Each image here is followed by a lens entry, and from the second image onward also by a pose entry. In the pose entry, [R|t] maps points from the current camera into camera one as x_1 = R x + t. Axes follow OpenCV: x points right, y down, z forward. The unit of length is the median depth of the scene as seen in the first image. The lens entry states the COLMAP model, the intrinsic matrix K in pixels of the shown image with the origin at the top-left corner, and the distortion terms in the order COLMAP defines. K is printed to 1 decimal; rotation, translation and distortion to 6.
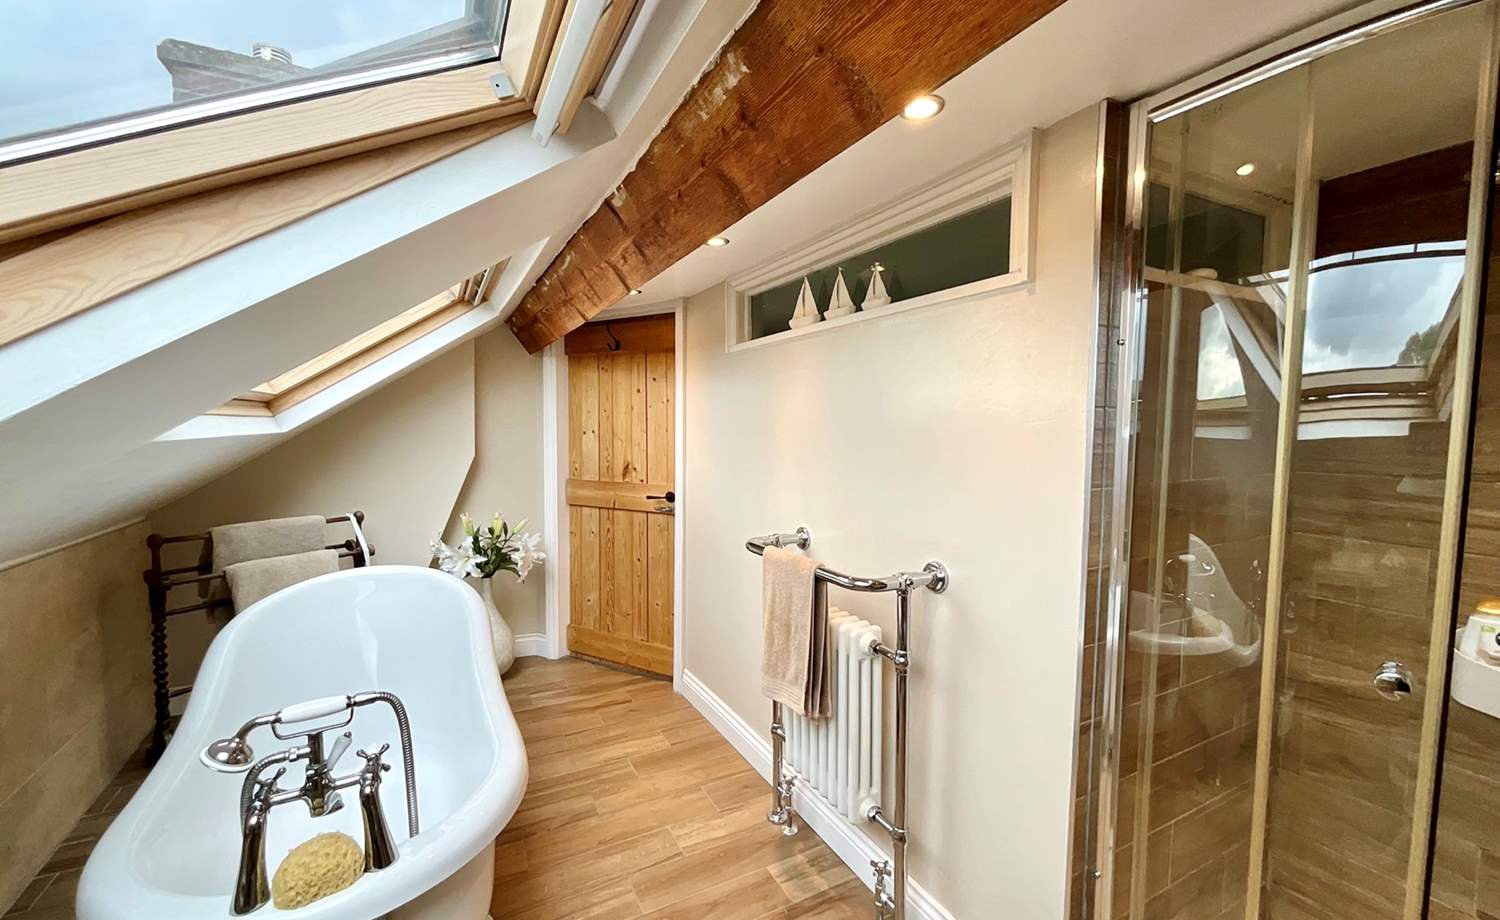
lens RADIAL K [[609.6, 0, 748.8], [0, 609.6, 461.8], [0, 0, 1]] dist [-0.000729, 0.000017]
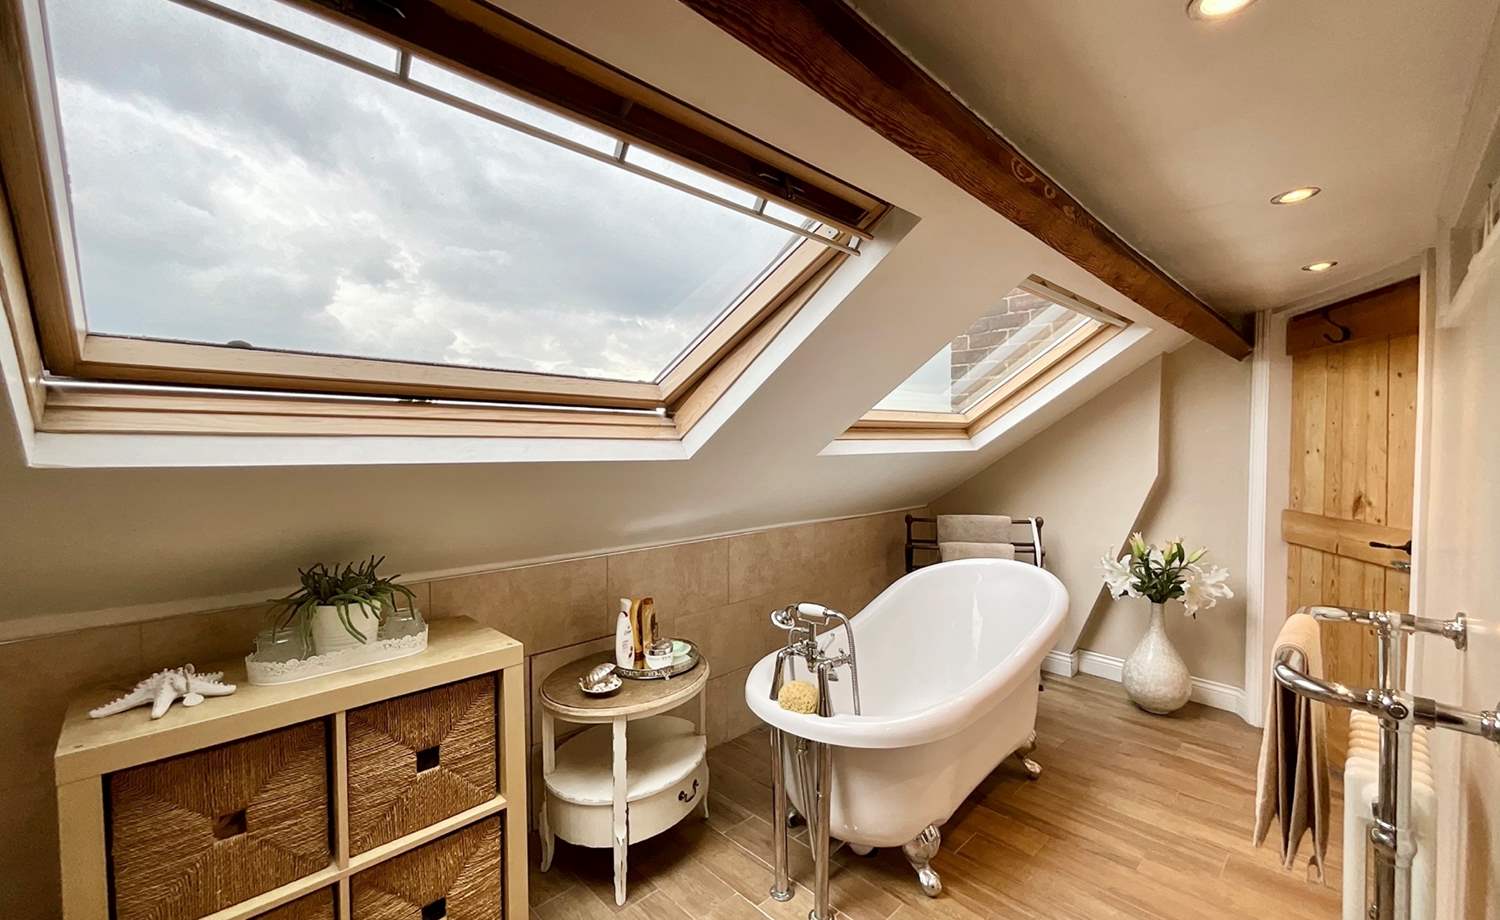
lens RADIAL K [[609.6, 0, 748.8], [0, 609.6, 461.8], [0, 0, 1]] dist [-0.000729, 0.000017]
pose [[0.282519, 0.020074, -0.959052, 0.292914], [-0.048167, 0.998817, 0.006718, -0.006390], [0.958052, 0.044297, 0.283151, 0.103631]]
